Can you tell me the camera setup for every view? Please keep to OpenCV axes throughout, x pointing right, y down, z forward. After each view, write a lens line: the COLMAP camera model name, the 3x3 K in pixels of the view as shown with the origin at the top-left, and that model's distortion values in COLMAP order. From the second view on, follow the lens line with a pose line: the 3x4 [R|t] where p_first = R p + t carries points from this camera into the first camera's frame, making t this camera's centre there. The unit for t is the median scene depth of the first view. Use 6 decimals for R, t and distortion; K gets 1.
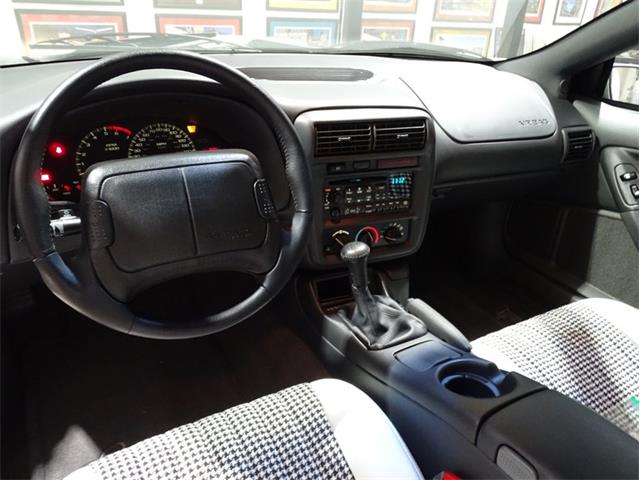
lens RADIAL K [[555.0, 0, 324.7], [0, 555.0, 247.4], [0, 0, 1]] dist [0.025538, 0.011656]
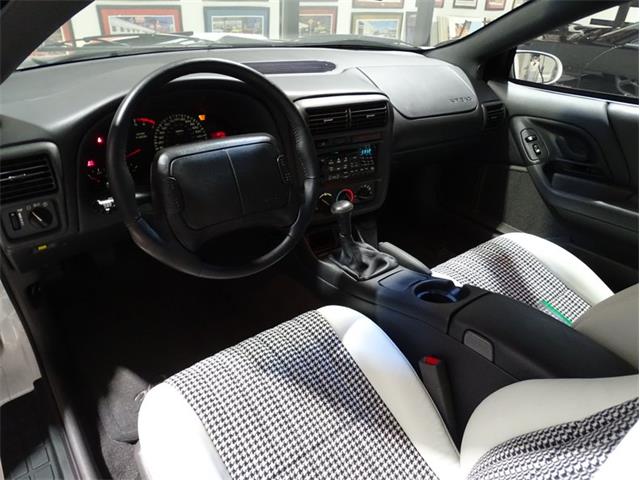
lens RADIAL K [[520.1, 0, 319.7], [0, 520.1, 254.4], [0, 0, 1]] dist [0.051819, 0.000308]
pose [[0.987250, -0.081032, 0.137005, -0.171626], [0.071642, 0.994818, 0.072141, 0.023991], [-0.142141, -0.061406, 0.987940, -0.205890]]
